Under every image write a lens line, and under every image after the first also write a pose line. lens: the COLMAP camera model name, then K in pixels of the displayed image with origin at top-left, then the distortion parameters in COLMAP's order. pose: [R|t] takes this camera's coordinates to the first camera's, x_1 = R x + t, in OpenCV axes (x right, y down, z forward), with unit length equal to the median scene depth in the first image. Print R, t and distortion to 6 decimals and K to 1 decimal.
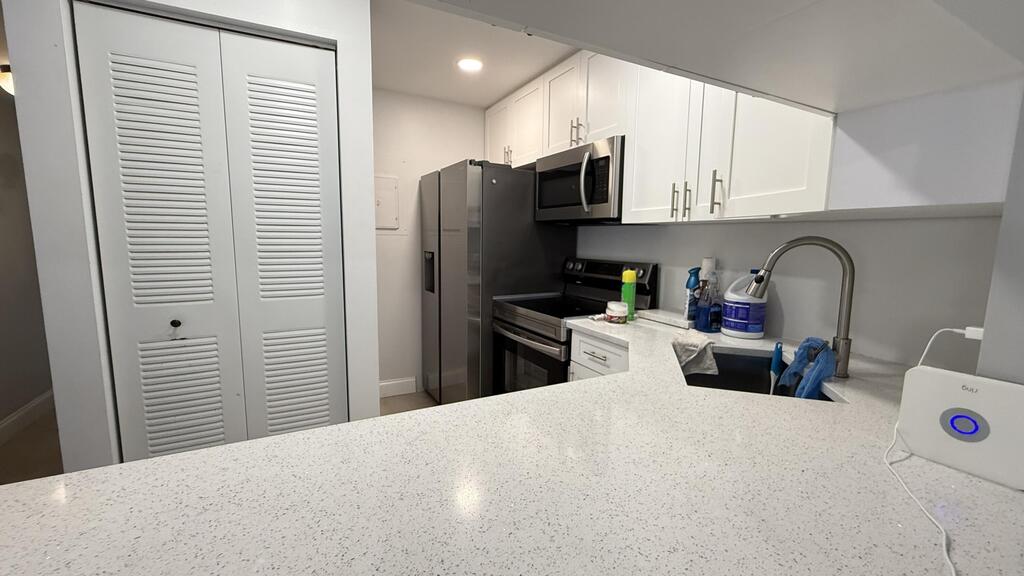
lens RADIAL K [[410.1, 0, 507.4], [0, 410.1, 291.6], [0, 0, 1]] dist [-0.000693, 0.000414]
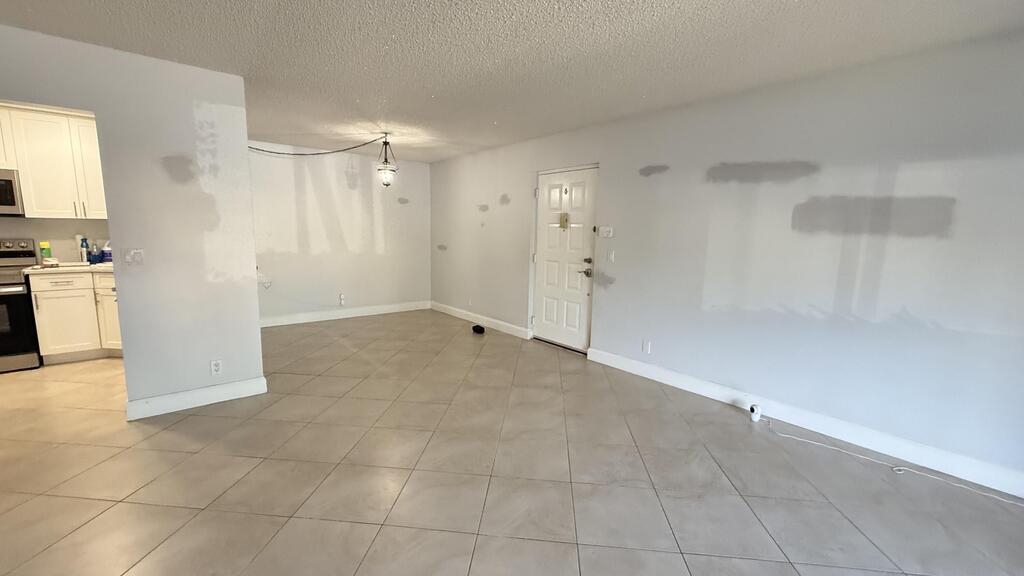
lens RADIAL K [[410.1, 0, 510.6], [0, 410.1, 289.8], [0, 0, 1]] dist [-0.000693, 0.000414]
pose [[-0.205555, -0.157463, 0.965895, -2.114392], [0.107071, 0.977428, 0.182130, 0.055017], [-0.972771, 0.140857, -0.184055, -0.785716]]
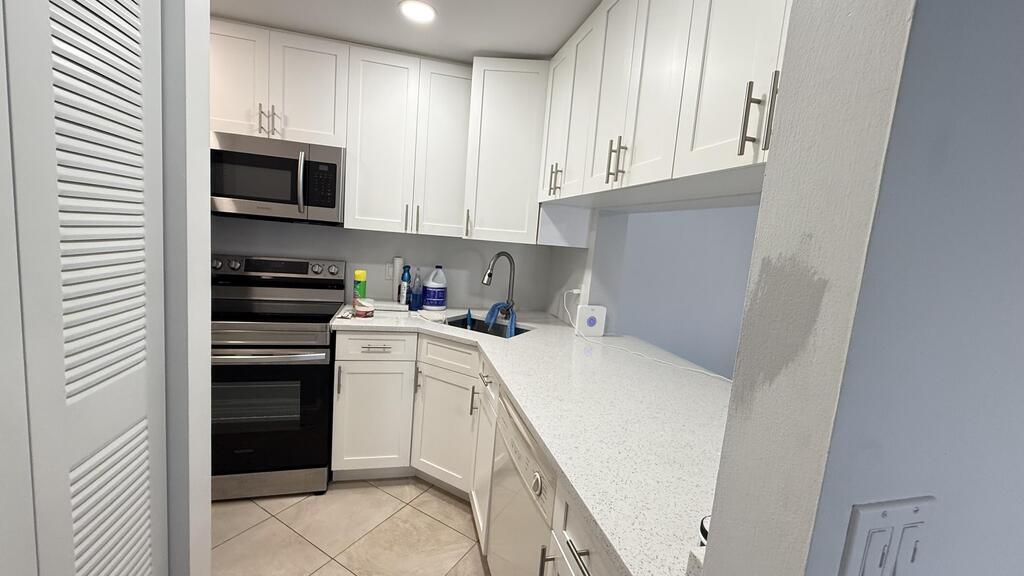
lens RADIAL K [[410.1, 0, 510.3], [0, 410.1, 286.5], [0, 0, 1]] dist [-0.000693, 0.000414]
pose [[0.230279, -0.112119, 0.966644, -0.735773], [0.046233, 0.993479, 0.104218, -0.108536], [-0.972026, 0.020691, 0.233961, 0.324033]]
